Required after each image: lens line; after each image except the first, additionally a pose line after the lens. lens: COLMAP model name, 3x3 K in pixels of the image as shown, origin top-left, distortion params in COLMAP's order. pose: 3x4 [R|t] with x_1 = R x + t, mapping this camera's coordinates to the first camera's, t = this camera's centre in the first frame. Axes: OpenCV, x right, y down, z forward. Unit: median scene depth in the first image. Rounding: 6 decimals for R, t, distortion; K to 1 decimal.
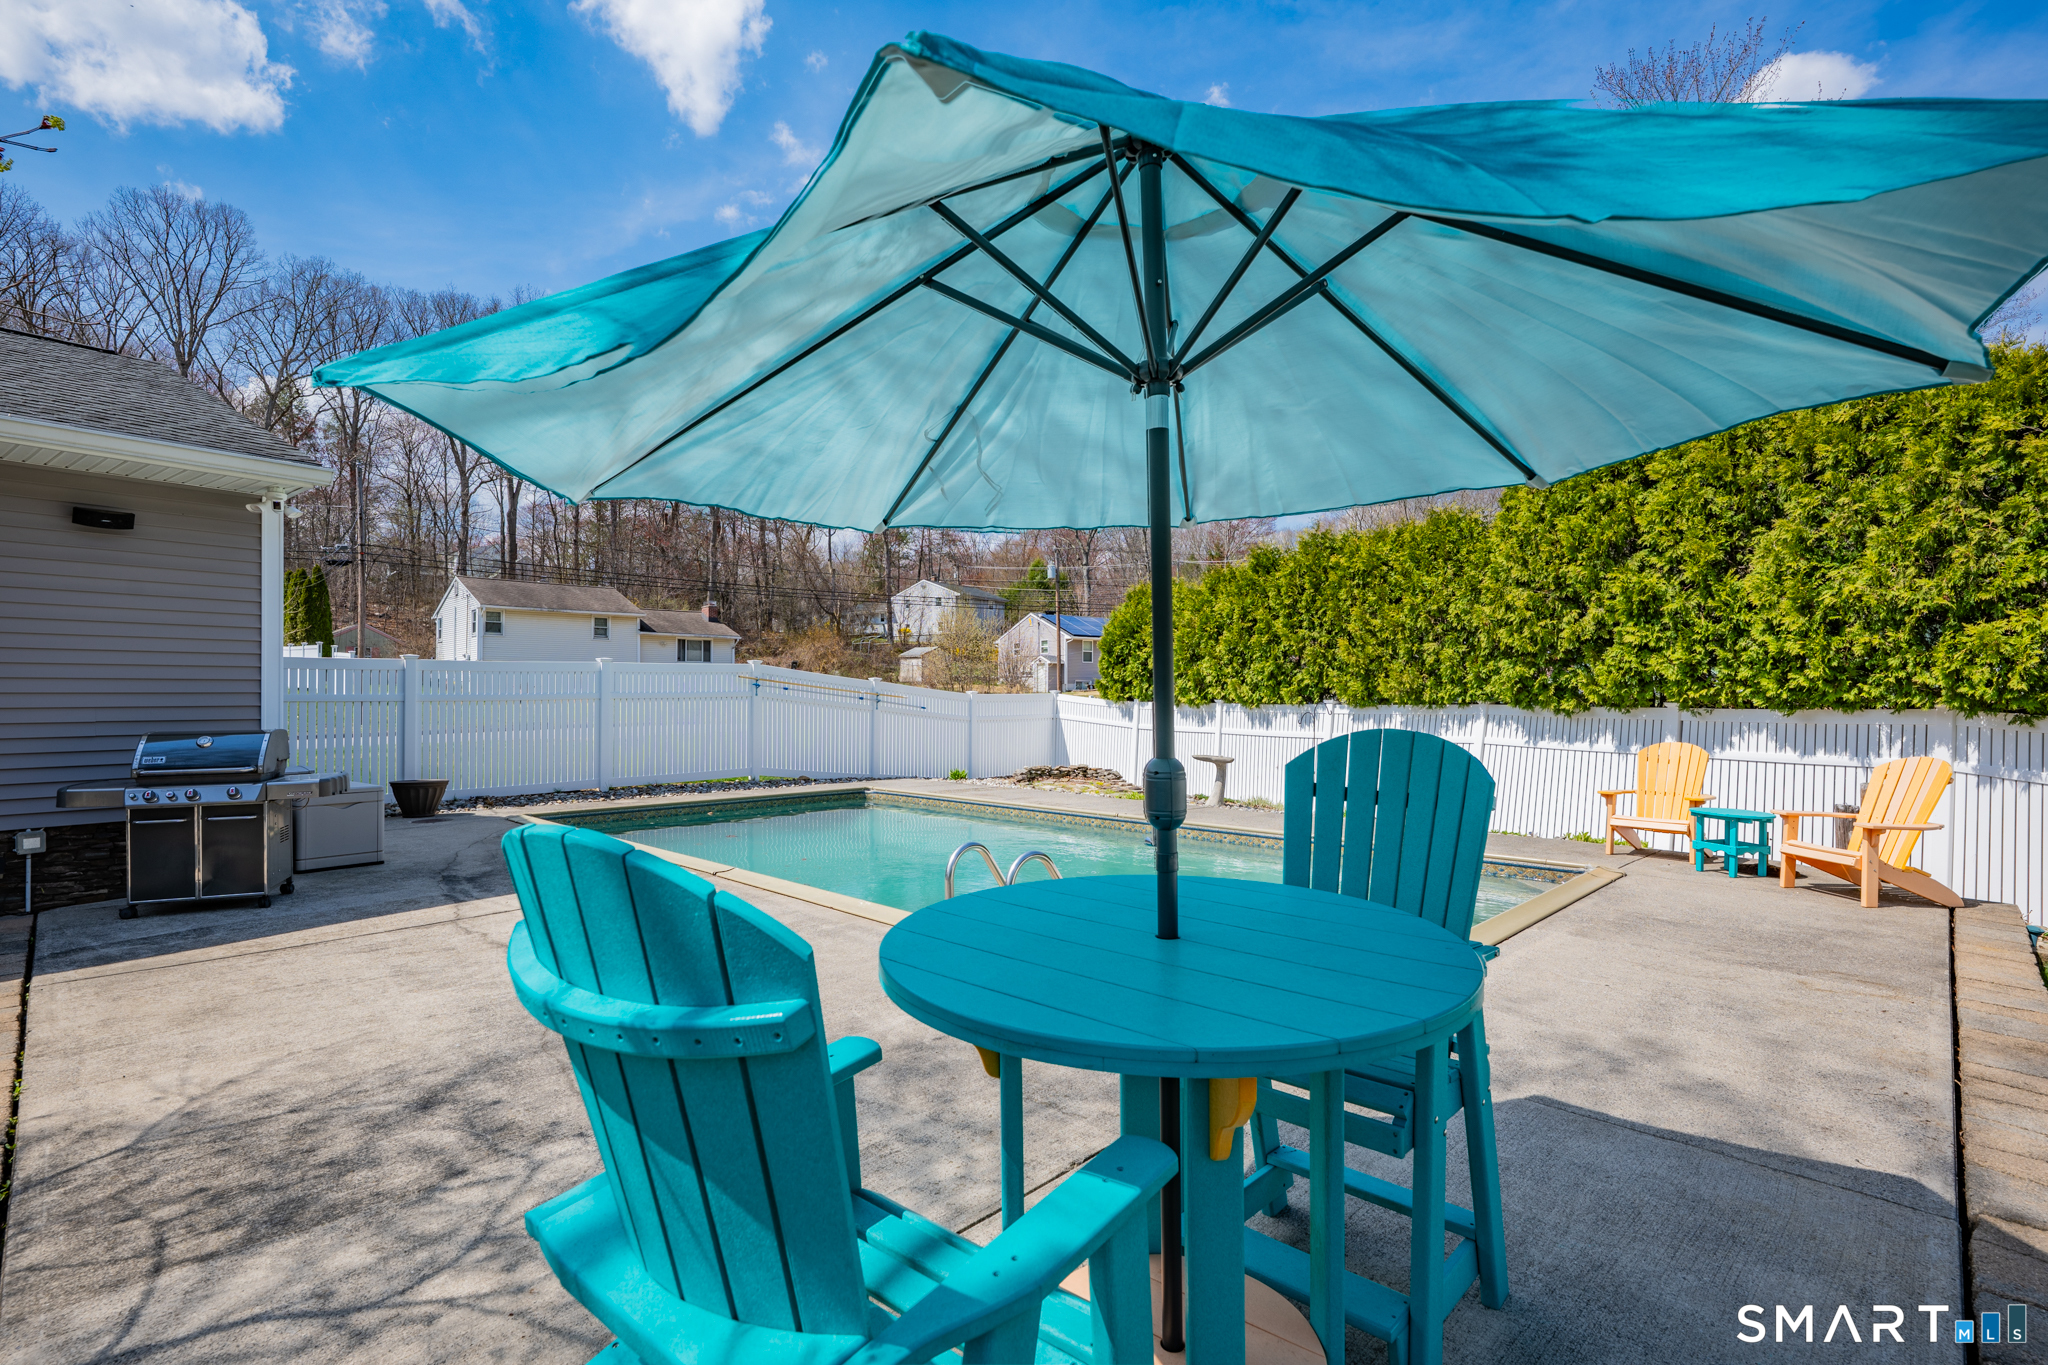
lens RADIAL K [[943.4, 0, 1024.0], [0, 943.4, 682.5], [0, 0, 1]] dist [0.001392, 0.000113]
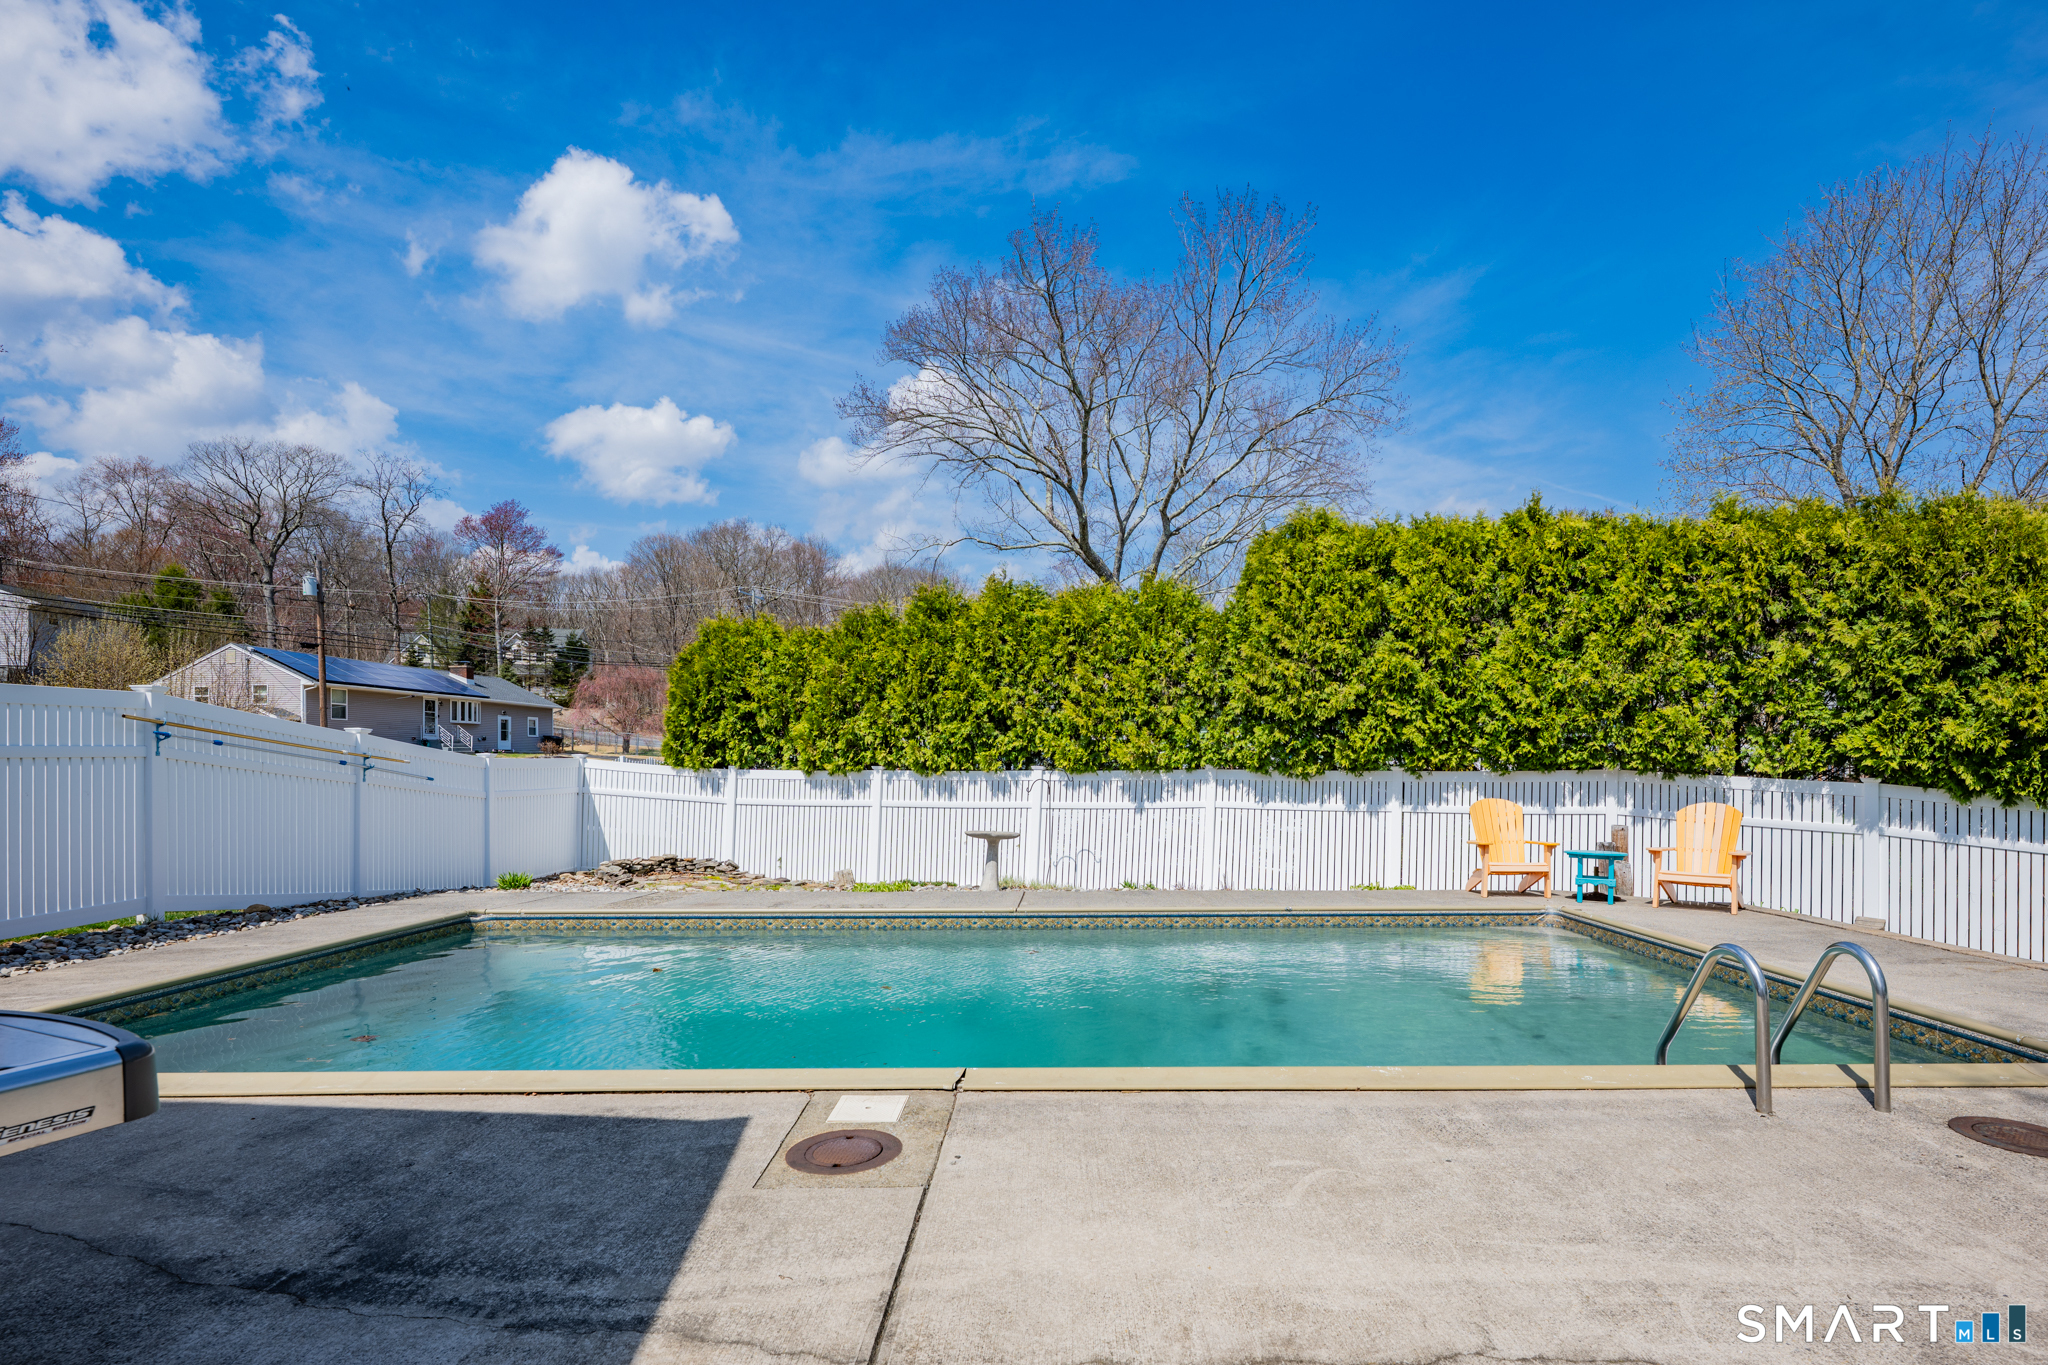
lens RADIAL K [[1001.5, 0, 1103.0], [0, 1001.5, 771.6], [0, 0, 1]] dist [0.001942, -0.000073]
pose [[0.710642, -0.002039, 0.703551, -0.416840], [-0.010859, 0.999845, 0.013865, 0.013553], [-0.703470, -0.017493, 0.710510, 0.348748]]
